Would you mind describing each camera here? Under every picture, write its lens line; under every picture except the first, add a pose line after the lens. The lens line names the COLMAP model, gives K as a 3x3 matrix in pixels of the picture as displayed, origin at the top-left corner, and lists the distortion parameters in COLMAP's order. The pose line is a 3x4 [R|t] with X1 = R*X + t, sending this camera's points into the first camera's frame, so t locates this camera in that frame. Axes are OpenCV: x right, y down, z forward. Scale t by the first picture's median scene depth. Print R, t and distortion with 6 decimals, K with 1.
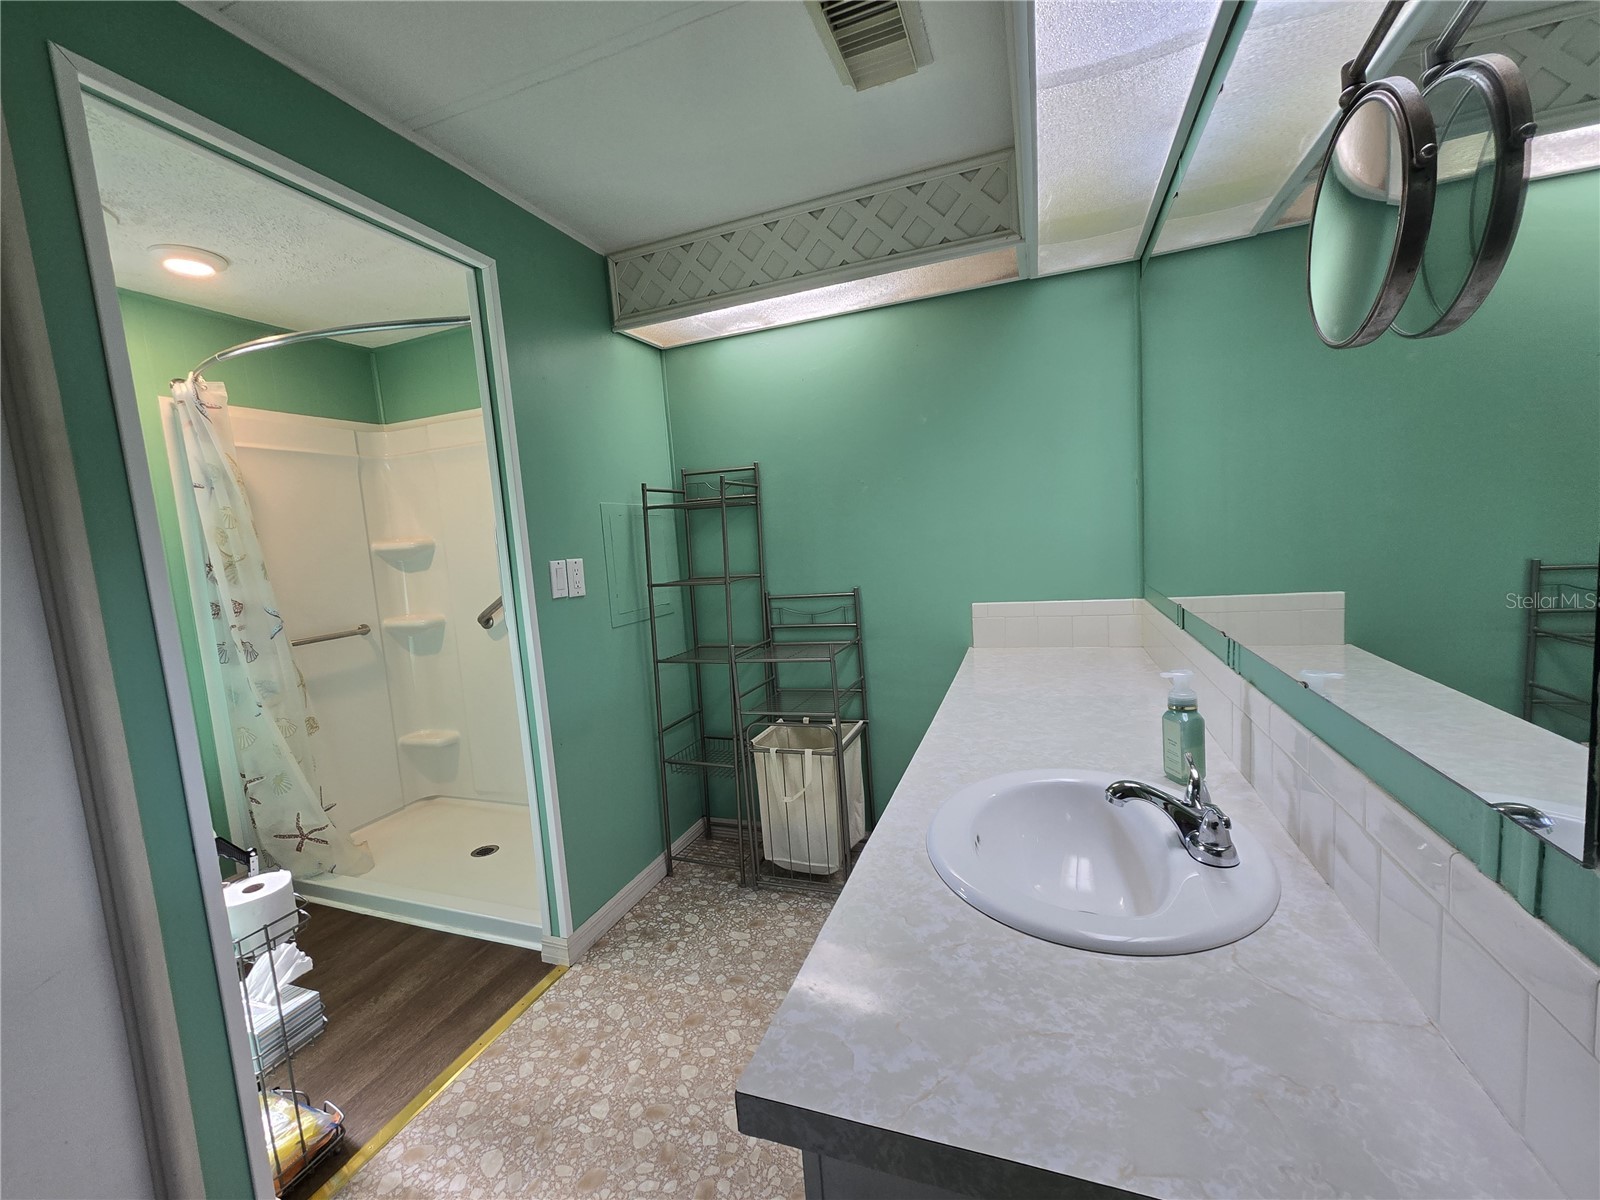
lens RADIAL K [[660.9, 0, 777.7], [0, 660.9, 604.3], [0, 0, 1]] dist [0.002603, 0.000199]
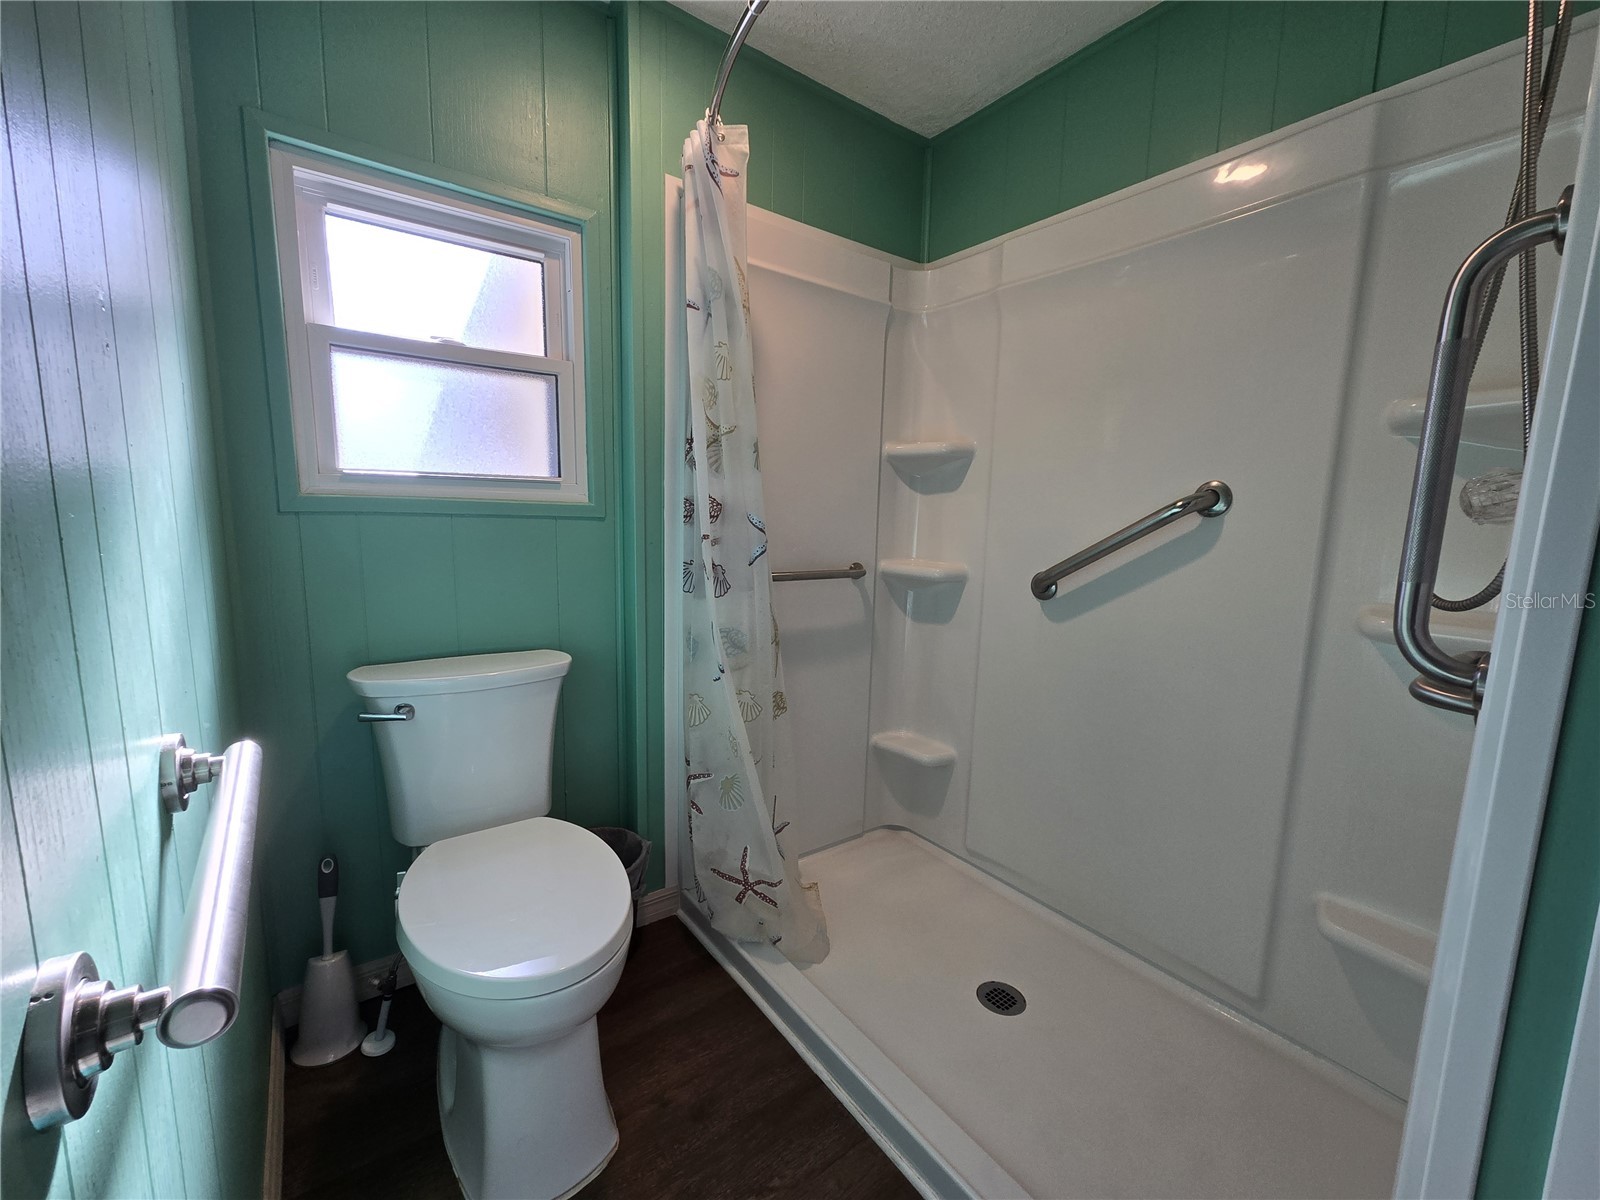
lens RADIAL K [[652.4, 0, 800.0], [0, 652.4, 600.0], [0, 0, 1]] dist [-0.002515, -0.000137]
pose [[0.841507, 0.163182, -0.515012, -0.401184], [-0.144273, 0.986549, 0.076853, 0.030306], [0.520625, 0.009630, 0.853731, 0.497362]]
